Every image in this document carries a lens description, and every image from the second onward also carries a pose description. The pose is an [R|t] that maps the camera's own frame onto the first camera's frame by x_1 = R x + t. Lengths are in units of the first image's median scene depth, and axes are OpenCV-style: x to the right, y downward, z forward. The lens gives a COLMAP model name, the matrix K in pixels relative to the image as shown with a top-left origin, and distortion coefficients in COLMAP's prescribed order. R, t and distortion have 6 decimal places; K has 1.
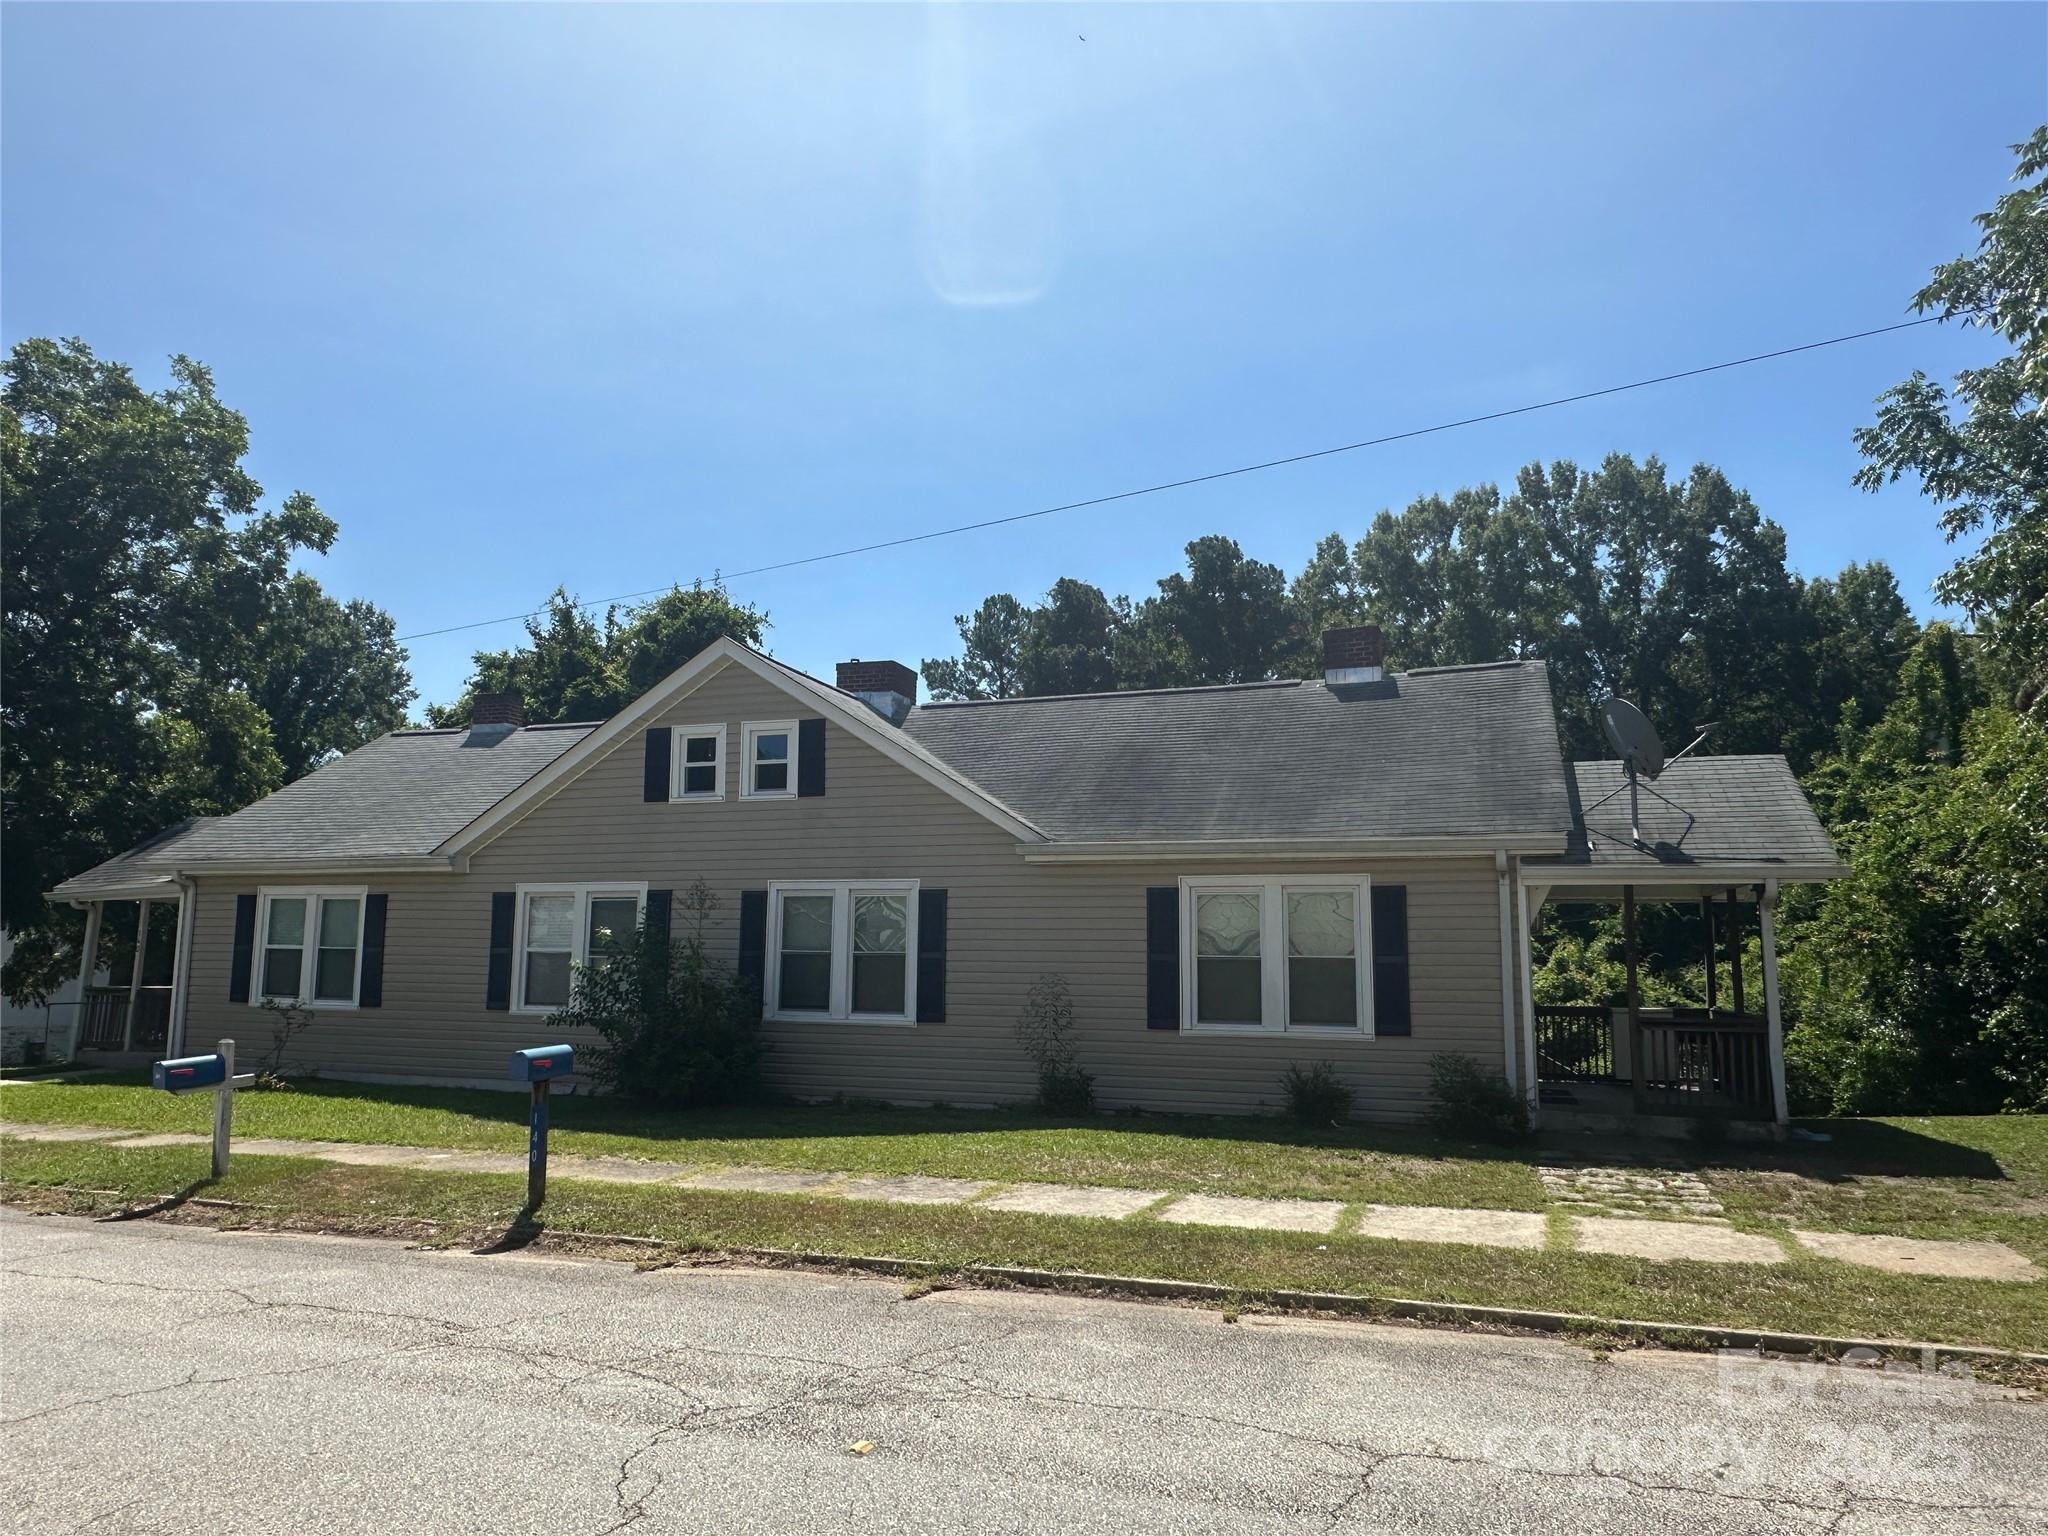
lens RADIAL K [[1190.4, 0, 1027.0], [0, 1190.4, 792.8], [0, 0, 1]] dist [-0.004875, -0.000100]
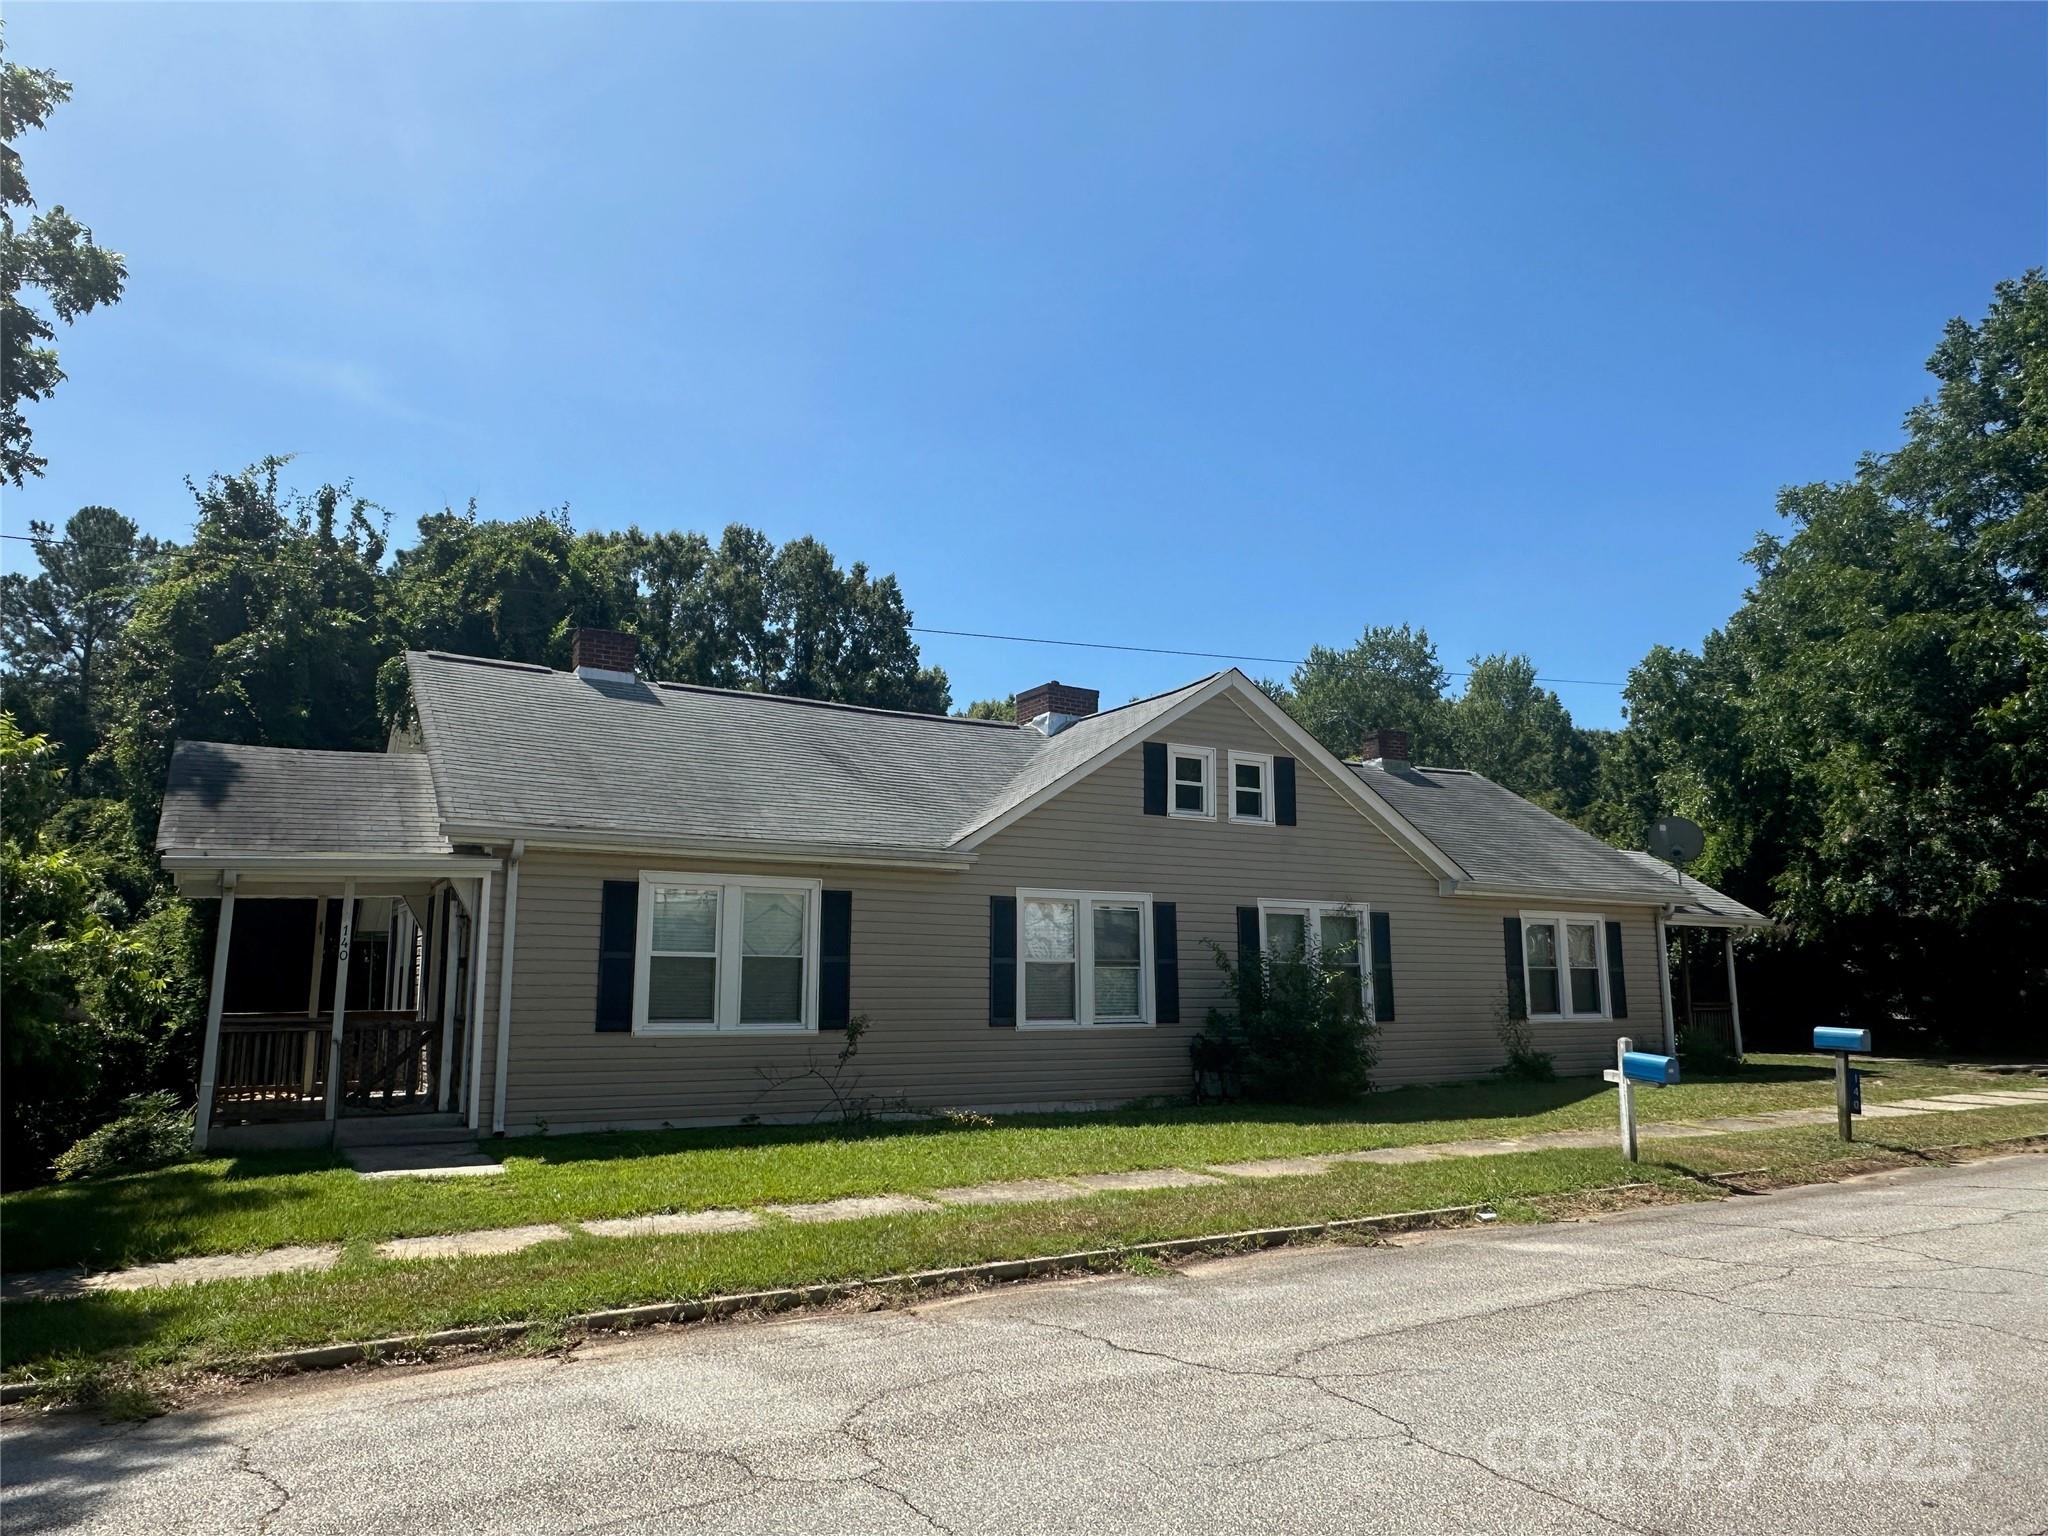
lens RADIAL K [[1190.4, 0, 1027.0], [0, 1190.4, 792.8], [0, 0, 1]] dist [-0.004875, -0.000100]
pose [[0.712639, 0.099219, 0.694479, -1.076553], [-0.102508, 0.994050, -0.036830, 0.036673], [-0.694001, -0.044943, 0.718570, 0.339783]]
